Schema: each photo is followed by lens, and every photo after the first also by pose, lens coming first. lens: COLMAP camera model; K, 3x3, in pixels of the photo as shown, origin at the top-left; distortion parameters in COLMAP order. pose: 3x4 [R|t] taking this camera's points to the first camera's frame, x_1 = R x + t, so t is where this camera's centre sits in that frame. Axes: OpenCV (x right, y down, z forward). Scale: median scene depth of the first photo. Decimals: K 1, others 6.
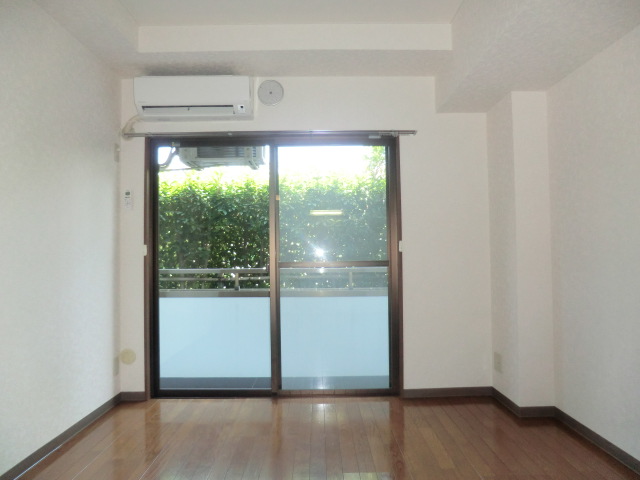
lens RADIAL K [[445.2, 0, 320.0], [0, 445.2, 240.0], [0, 0, 1]] dist [-0.165872, 0.158796]
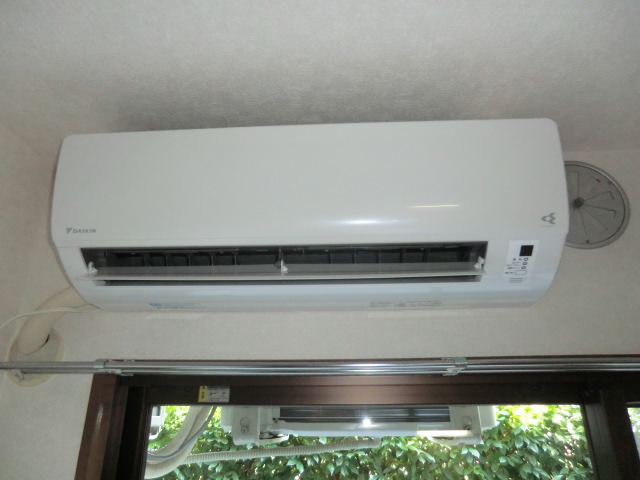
lens RADIAL K [[472.8, 0, 320.0], [0, 472.8, 240.0], [0, 0, 1]] dist [-0.106599, 0.115528]
pose [[0.995647, -0.024949, -0.089800, -0.246682], [-0.008939, 0.933499, -0.358468, -0.211835], [0.092772, 0.357711, 0.929213, 0.724977]]
